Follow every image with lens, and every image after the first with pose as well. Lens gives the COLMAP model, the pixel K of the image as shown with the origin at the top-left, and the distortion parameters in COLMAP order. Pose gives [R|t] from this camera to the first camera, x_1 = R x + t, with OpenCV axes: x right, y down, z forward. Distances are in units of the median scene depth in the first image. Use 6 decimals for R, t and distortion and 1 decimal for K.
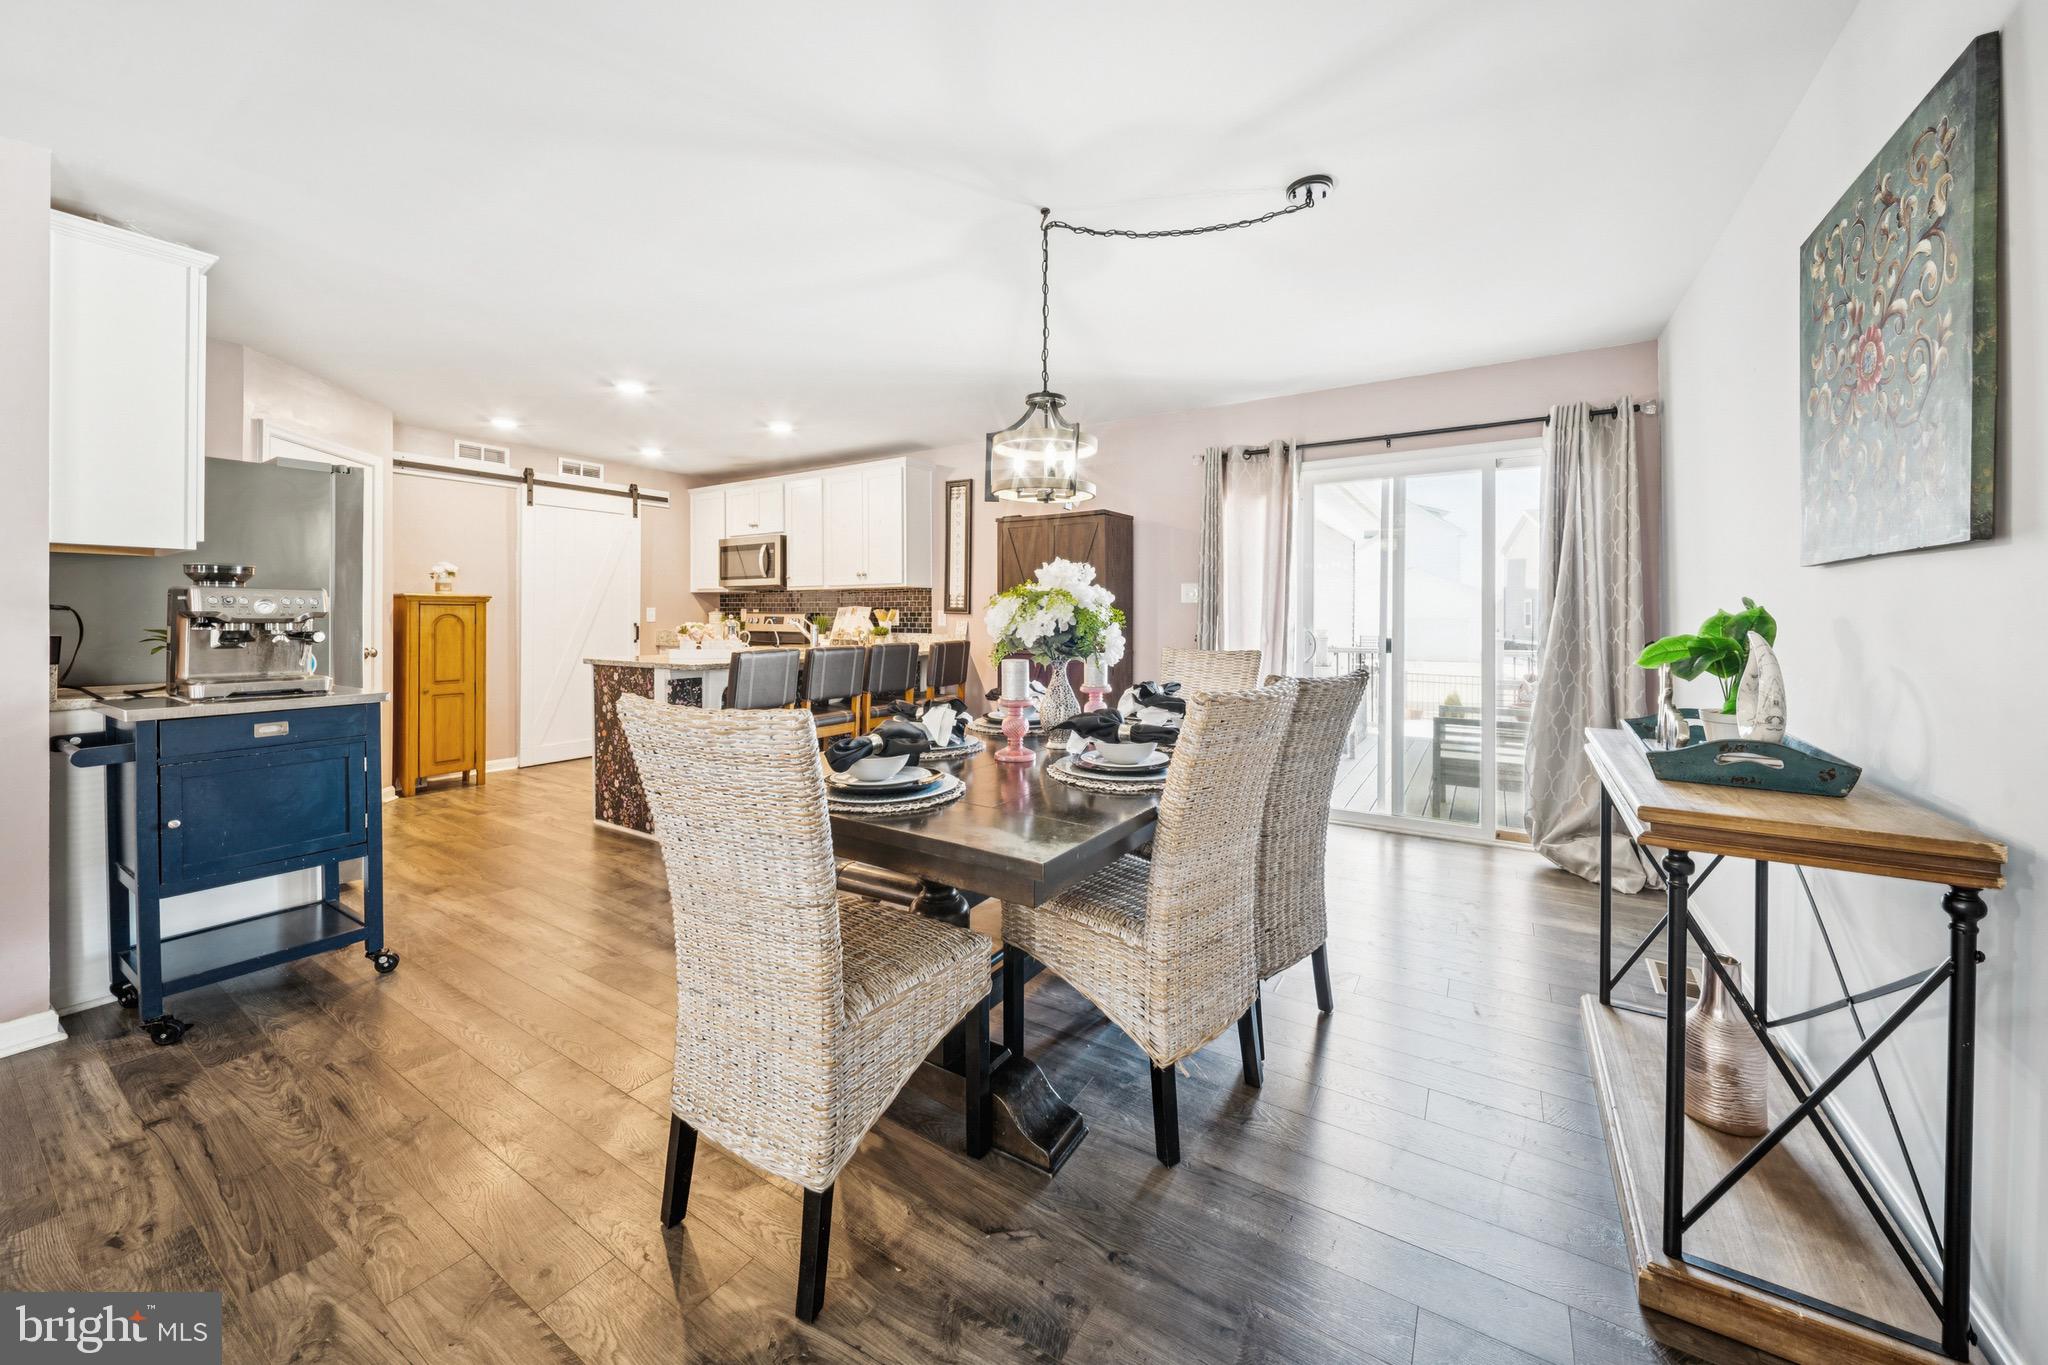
lens RADIAL K [[729.3, 0, 1021.0], [0, 729.3, 632.0], [0, 0, 1]] dist [-0.000573, -0.003471]
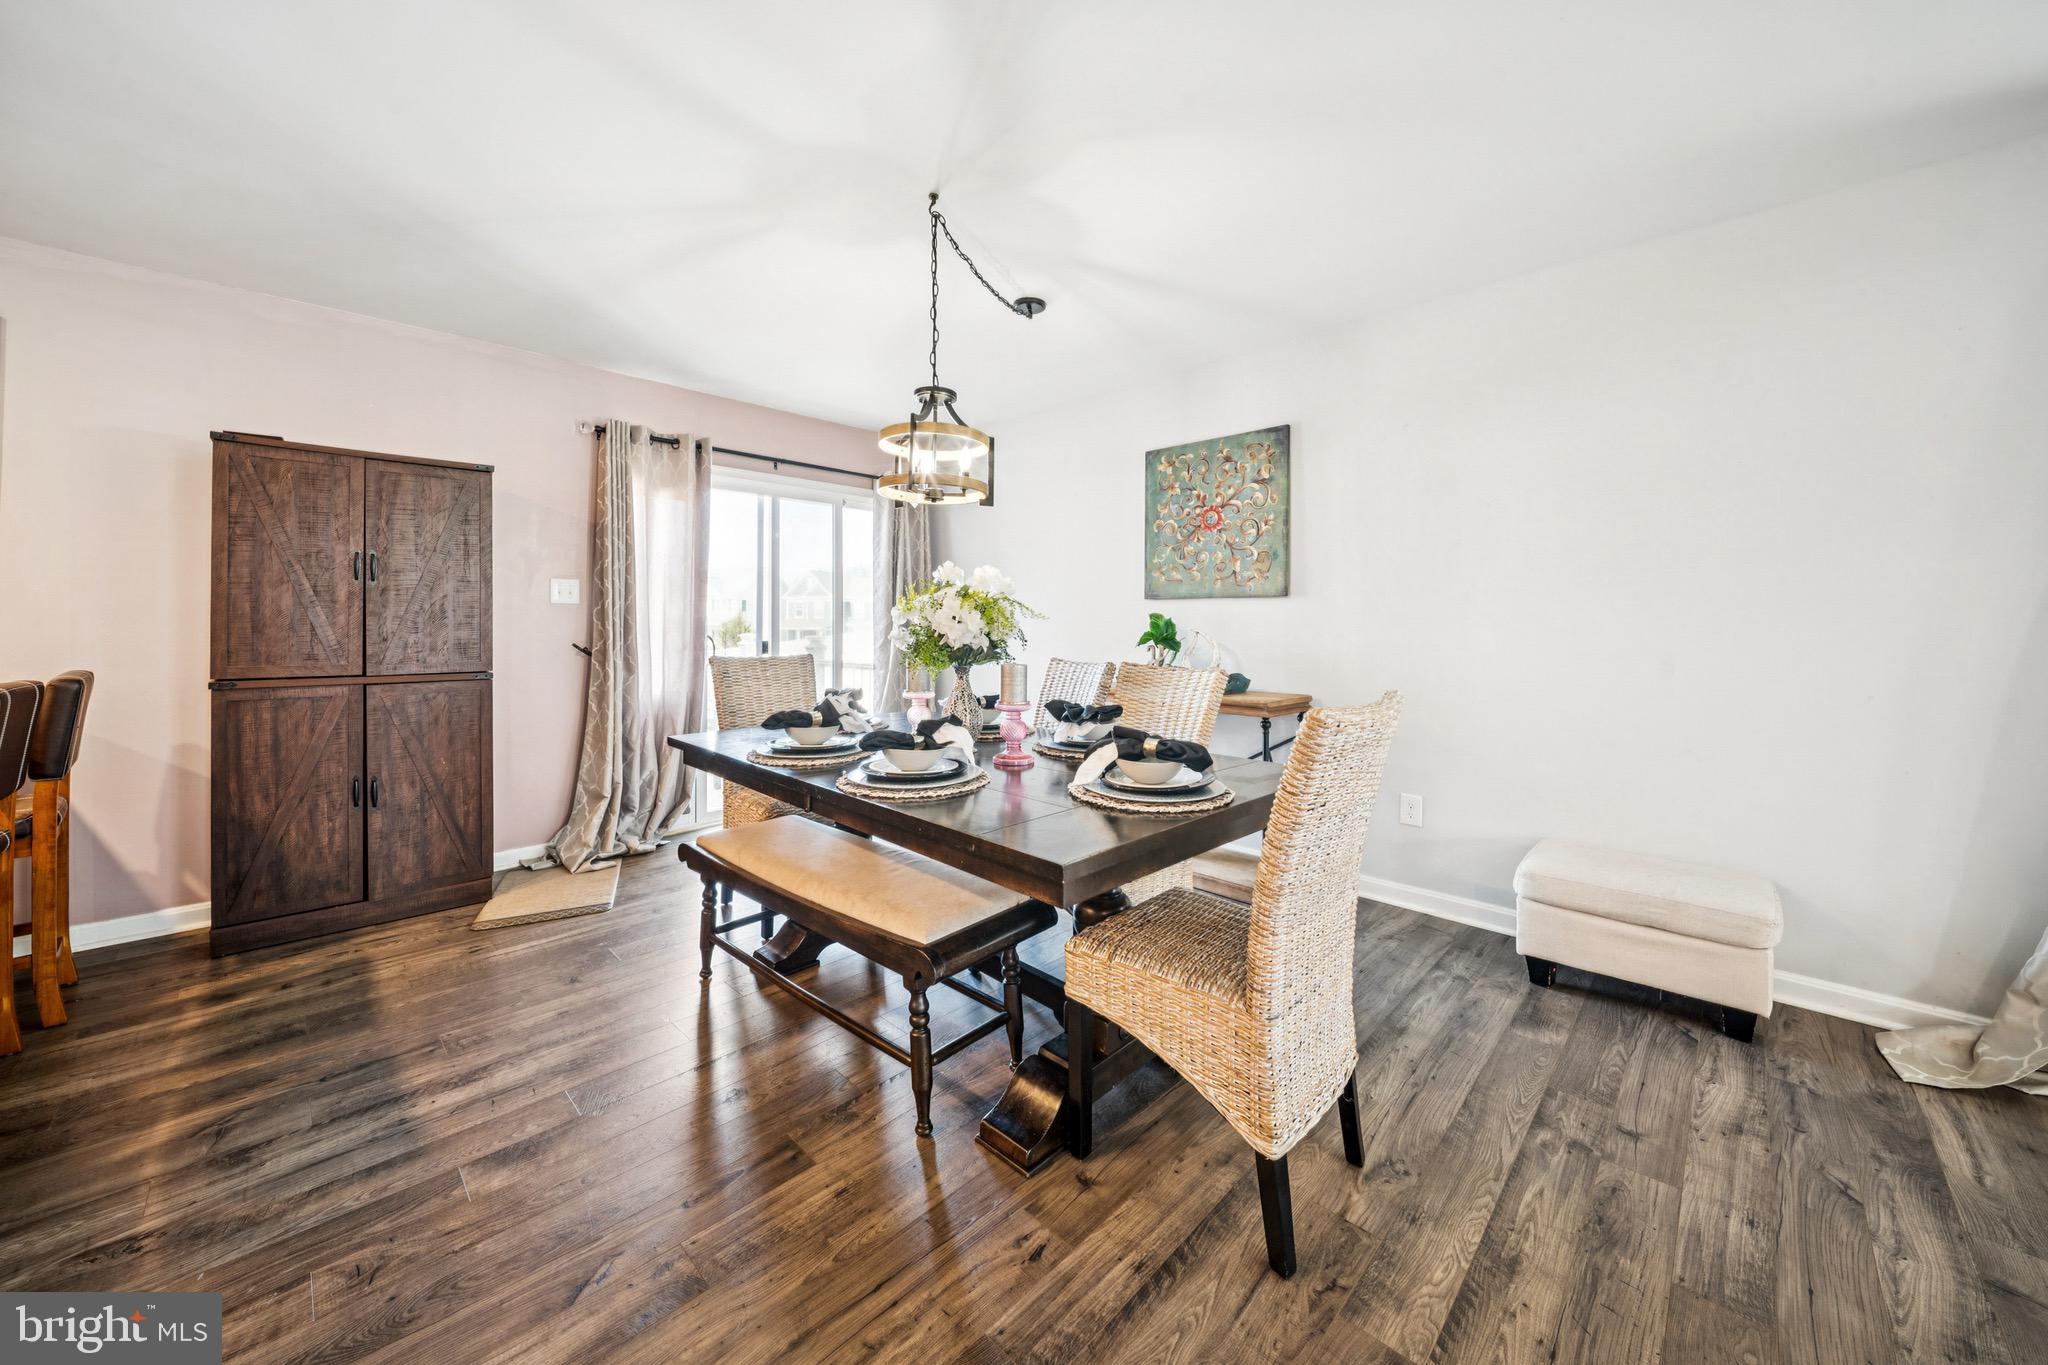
lens RADIAL K [[729.3, 0, 1021.2], [0, 729.3, 628.6], [0, 0, 1]] dist [-0.000573, -0.003471]
pose [[0.219165, -0.008500, 0.975651, -0.500407], [0.019003, 0.999810, 0.004441, -0.006833], [-0.975503, 0.017567, 0.219285, 0.390165]]
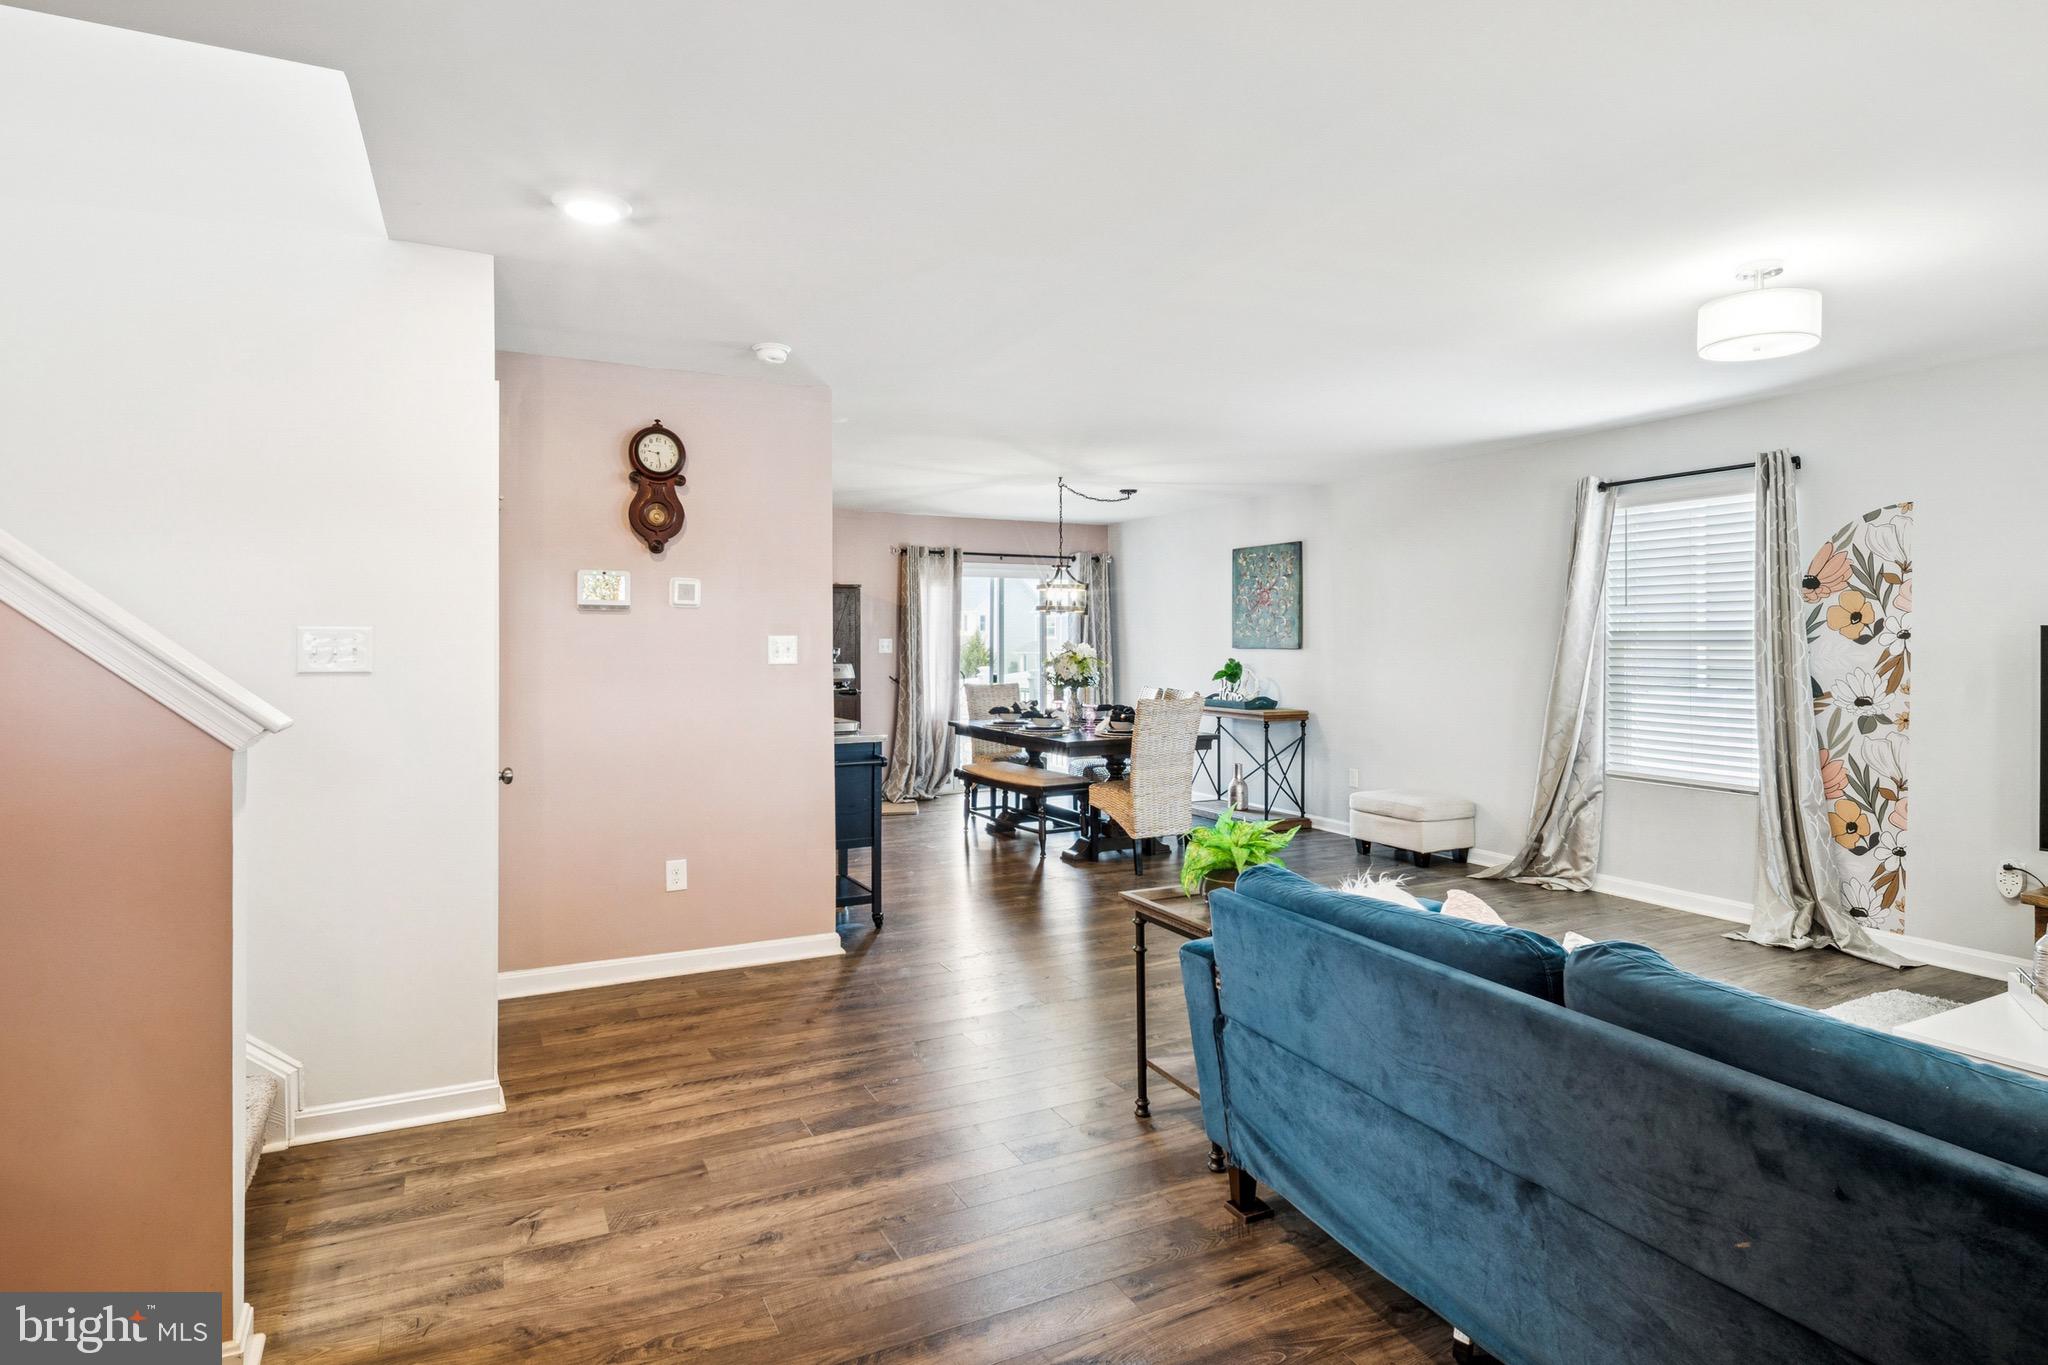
lens RADIAL K [[1080.4, 0, 1023.1], [0, 1080.4, 640.6], [0, 0, 1]] dist [0.020506, -0.017807]
pose [[0.520548, -0.003653, 0.853825, -1.570880], [0.023141, 0.999684, -0.009832, -0.041557], [-0.853519, 0.024876, 0.520468, -0.321815]]
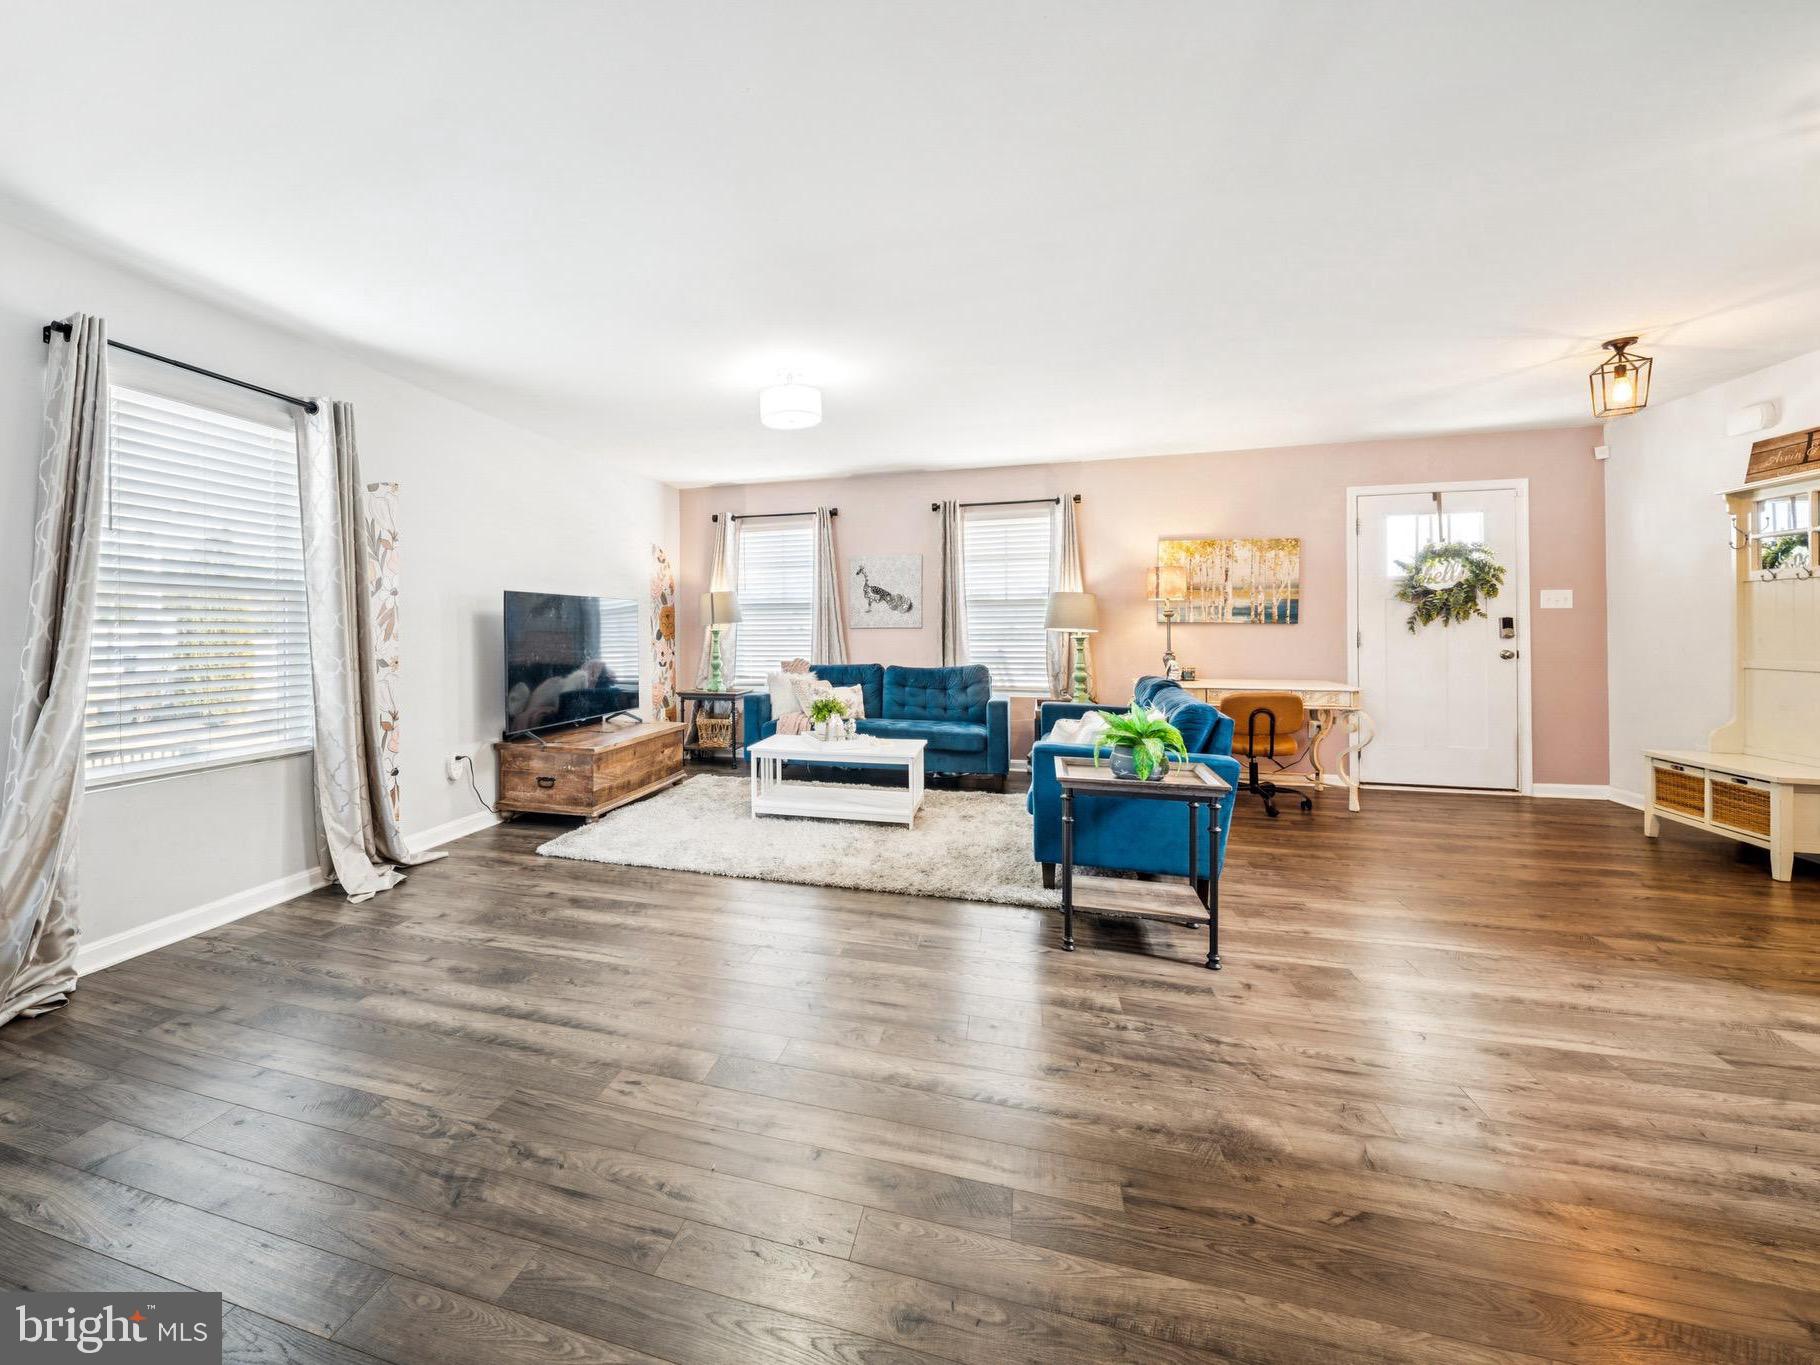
lens RADIAL K [[732.7, 0, 799.1], [0, 732.7, 635.6], [0, 0, 1]] dist [-0.003808, -0.003190]
pose [[-0.967372, 0.003511, -0.253335, -0.377393], [-0.003436, 0.999630, 0.026971, -0.009061], [0.253336, 0.026962, -0.967003, 0.515741]]
